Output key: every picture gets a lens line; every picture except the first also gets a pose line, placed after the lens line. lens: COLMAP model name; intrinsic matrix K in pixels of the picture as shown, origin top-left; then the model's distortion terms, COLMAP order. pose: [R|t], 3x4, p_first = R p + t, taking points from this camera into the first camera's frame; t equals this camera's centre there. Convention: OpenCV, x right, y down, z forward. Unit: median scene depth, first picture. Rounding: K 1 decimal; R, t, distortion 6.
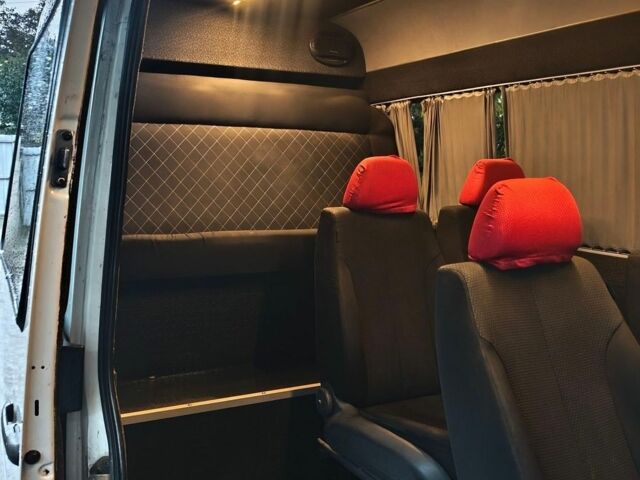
lens RADIAL K [[654.7, 0, 320.0], [0, 654.7, 240.0], [0, 0, 1]] dist [0.068491, -0.150690]
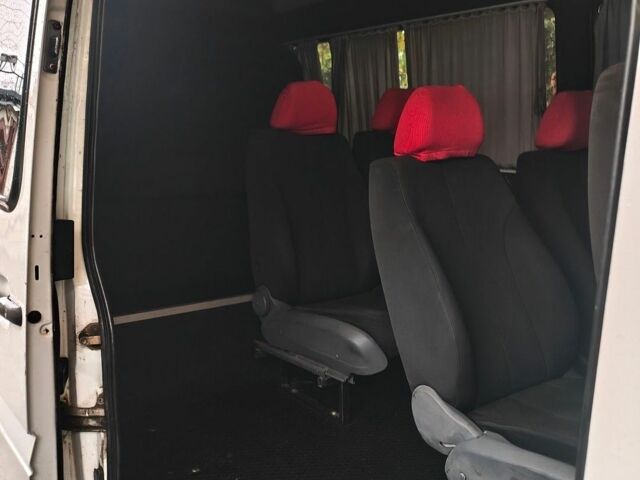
lens RADIAL K [[654.7, 0, 320.0], [0, 654.7, 240.0], [0, 0, 1]] dist [0.068491, -0.150690]
pose [[0.985871, -0.034995, 0.163810, -0.130828], [0.025794, 0.997985, 0.057963, 0.141214], [-0.165508, -0.052919, 0.984788, -0.179946]]
